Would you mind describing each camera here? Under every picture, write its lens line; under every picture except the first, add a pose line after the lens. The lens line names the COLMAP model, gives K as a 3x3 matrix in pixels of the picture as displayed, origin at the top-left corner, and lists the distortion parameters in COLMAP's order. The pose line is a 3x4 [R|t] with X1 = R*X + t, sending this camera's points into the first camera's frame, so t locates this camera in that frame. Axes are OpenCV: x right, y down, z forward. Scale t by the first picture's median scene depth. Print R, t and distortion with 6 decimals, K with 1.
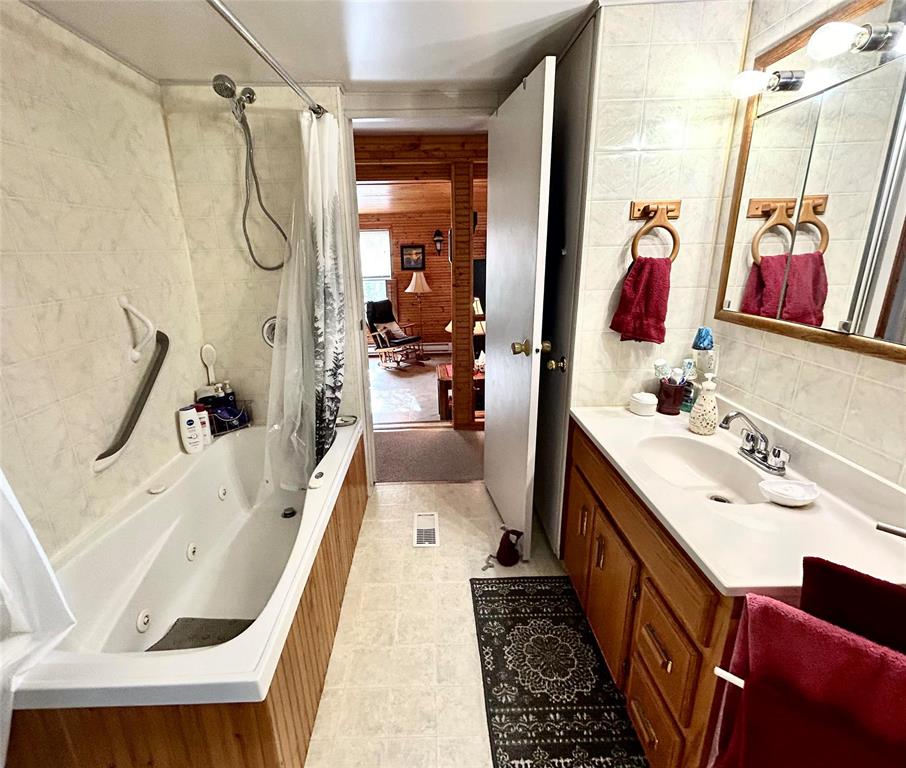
lens RADIAL K [[454.9, 0, 432.5], [0, 454.9, 383.4], [0, 0, 1]] dist [0.002791, -0.000024]
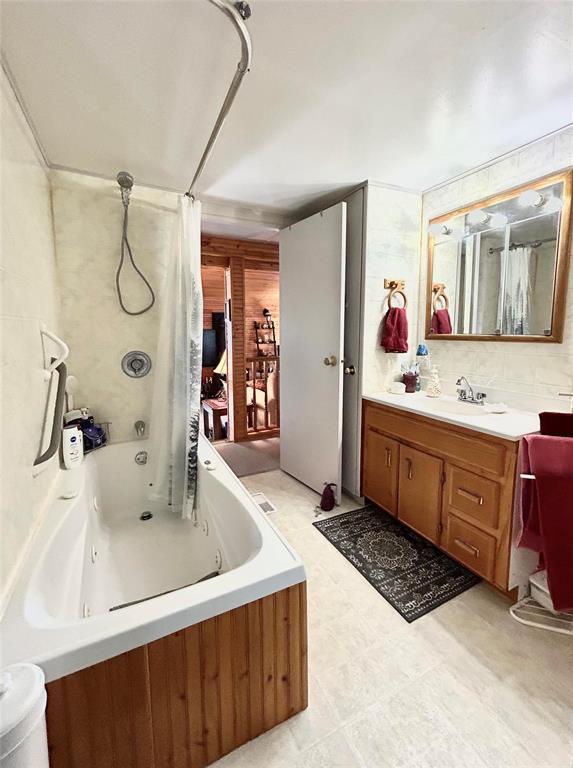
lens RADIAL K [[337.4, 0, 301.6], [0, 337.4, 363.2], [0, 0, 1]] dist [0.001895, -0.000054]
pose [[0.894054, -0.032482, 0.446780, -0.477333], [0.116280, 0.980009, -0.161438, 0.122896], [-0.432605, 0.196286, 0.879957, -0.018841]]
